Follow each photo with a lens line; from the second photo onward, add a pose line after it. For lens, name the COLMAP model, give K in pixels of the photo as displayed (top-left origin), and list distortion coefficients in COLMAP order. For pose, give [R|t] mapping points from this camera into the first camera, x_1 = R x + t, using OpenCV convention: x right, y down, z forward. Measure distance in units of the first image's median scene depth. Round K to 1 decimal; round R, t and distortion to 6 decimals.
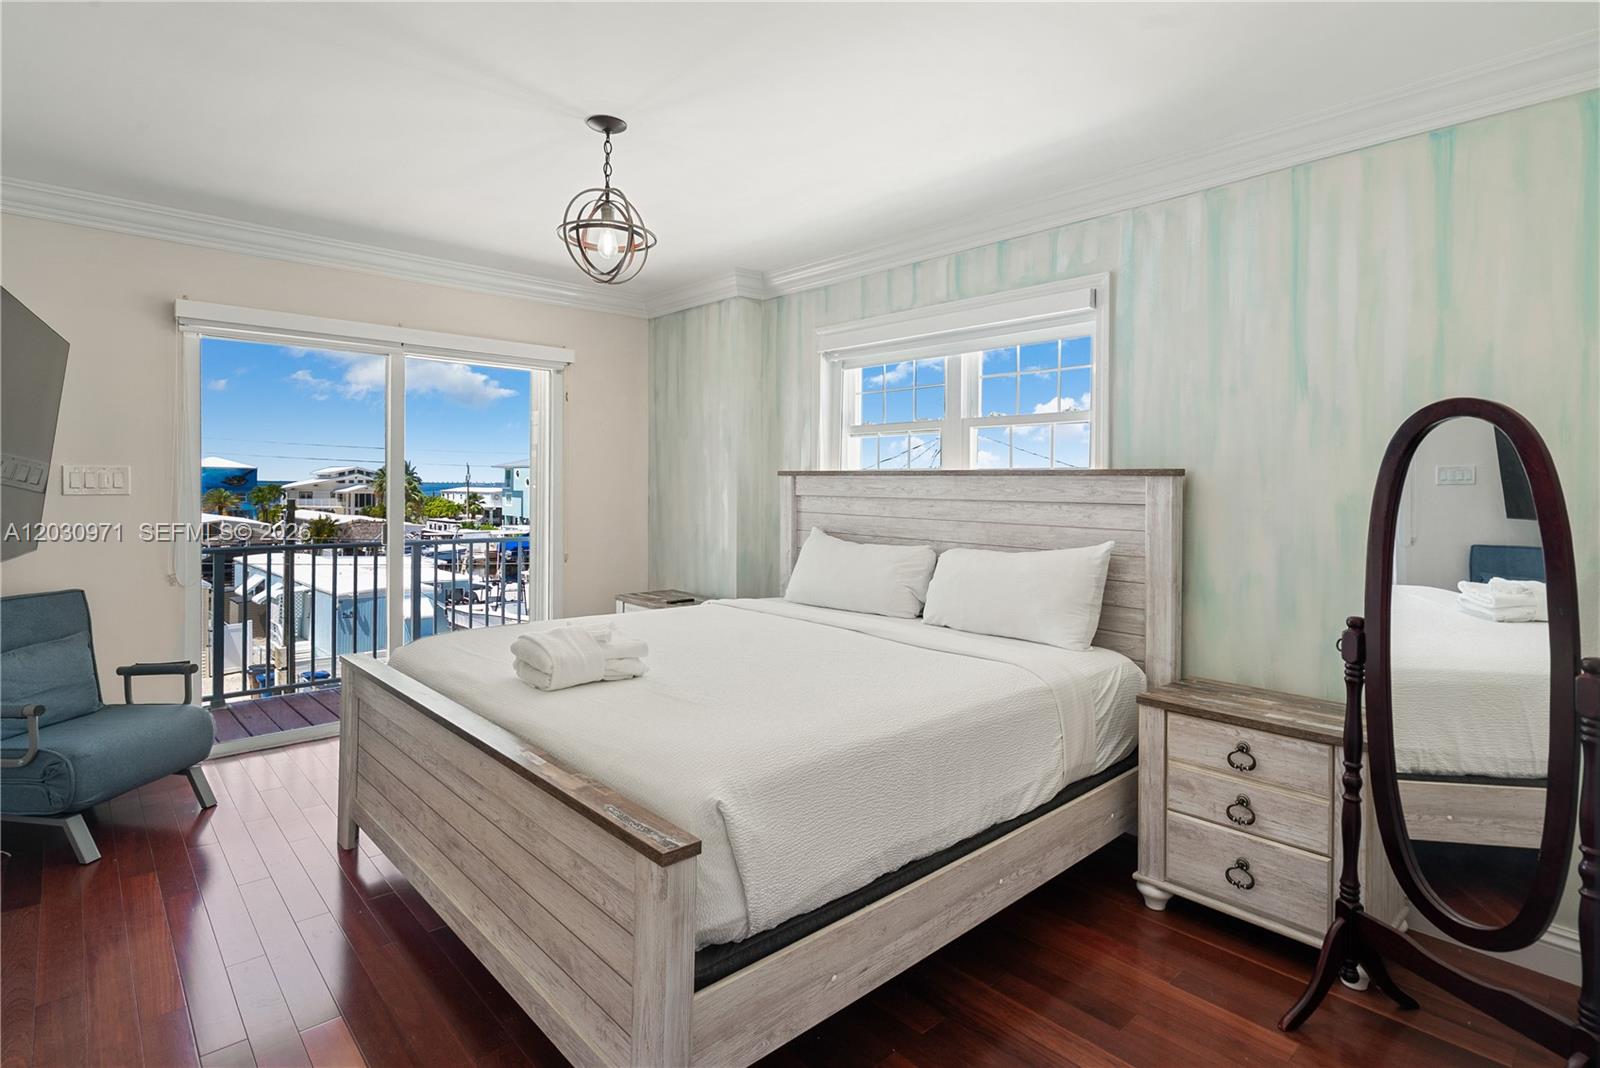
lens RADIAL K [[789.9, 0, 771.9], [0, 789.9, 486.1], [0, 0, 1]] dist [0.024071, 0.000700]
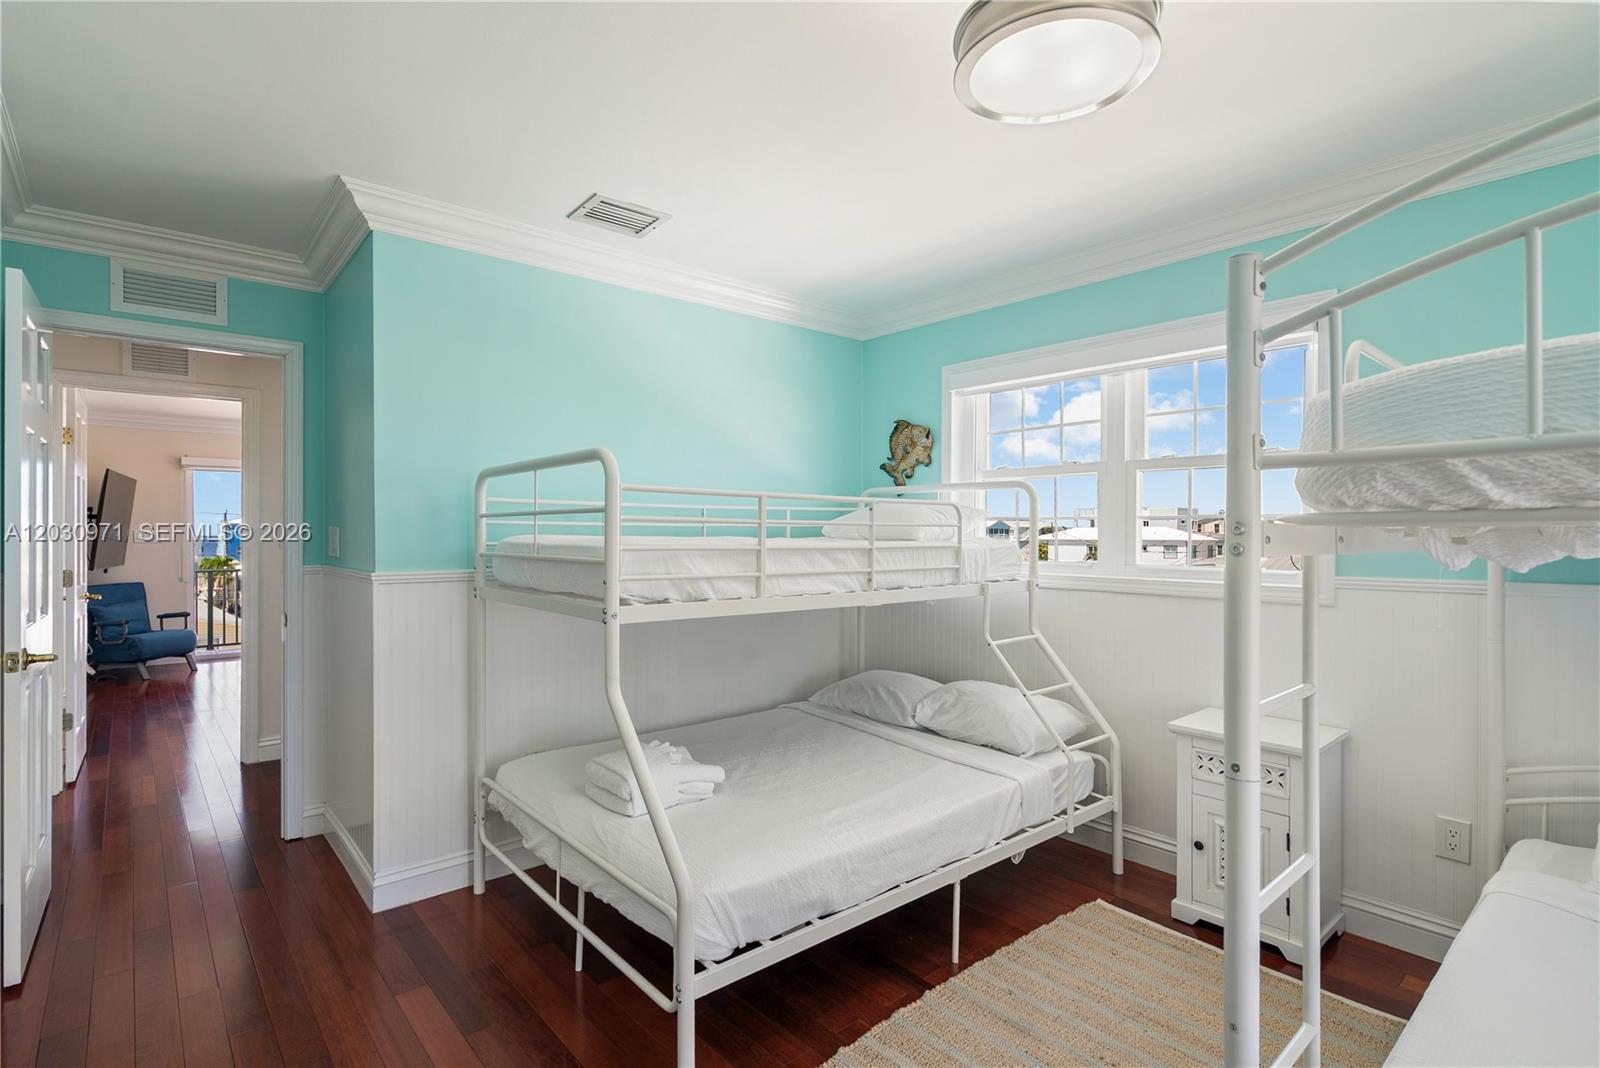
lens RADIAL K [[756.5, 0, 796.1], [0, 756.5, 538.0], [0, 0, 1]] dist [0.001475, 0.000385]
pose [[0.999989, -0.004052, -0.002213, 1.047958], [0.004055, 0.999991, 0.001596, 0.002718], [0.002207, -0.001605, 0.999996, -1.197793]]
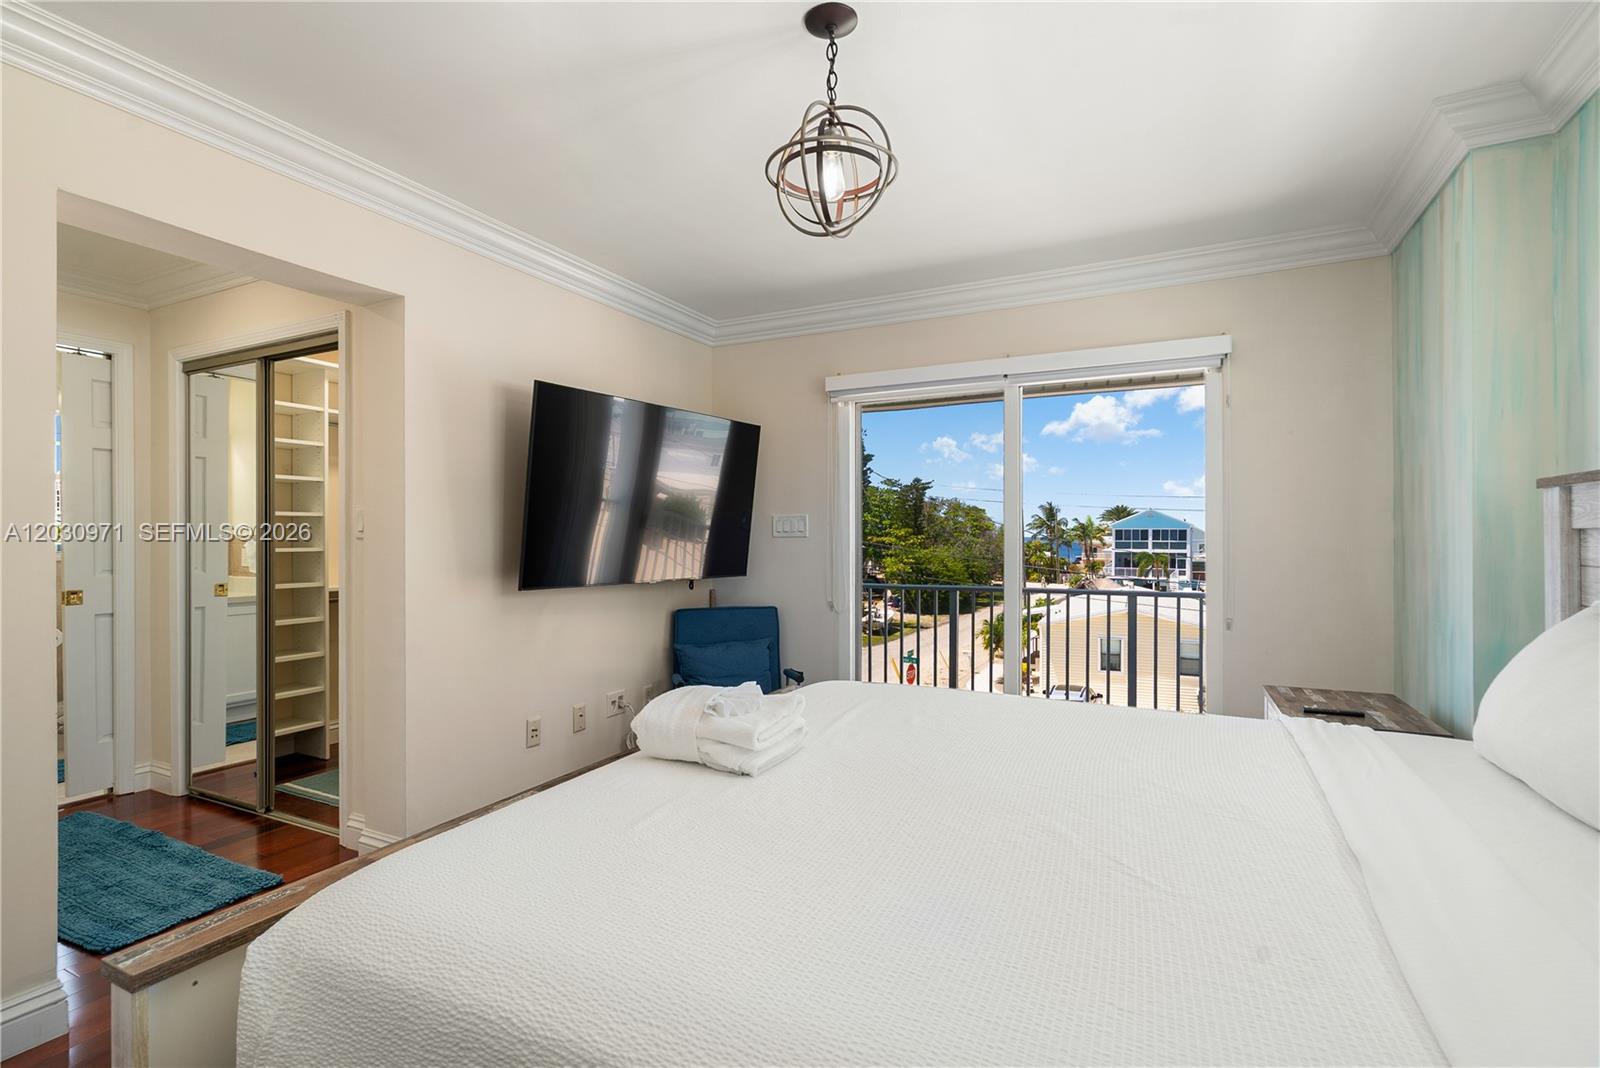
lens RADIAL K [[756.5, 0, 801.1], [0, 756.5, 538.9], [0, 0, 1]] dist [0.001475, 0.000385]
pose [[0.384972, -0.008150, -0.922892, 0.319134], [0.004191, 0.999966, -0.007082, 0.022292], [0.922919, -0.001142, 0.384993, 0.524955]]
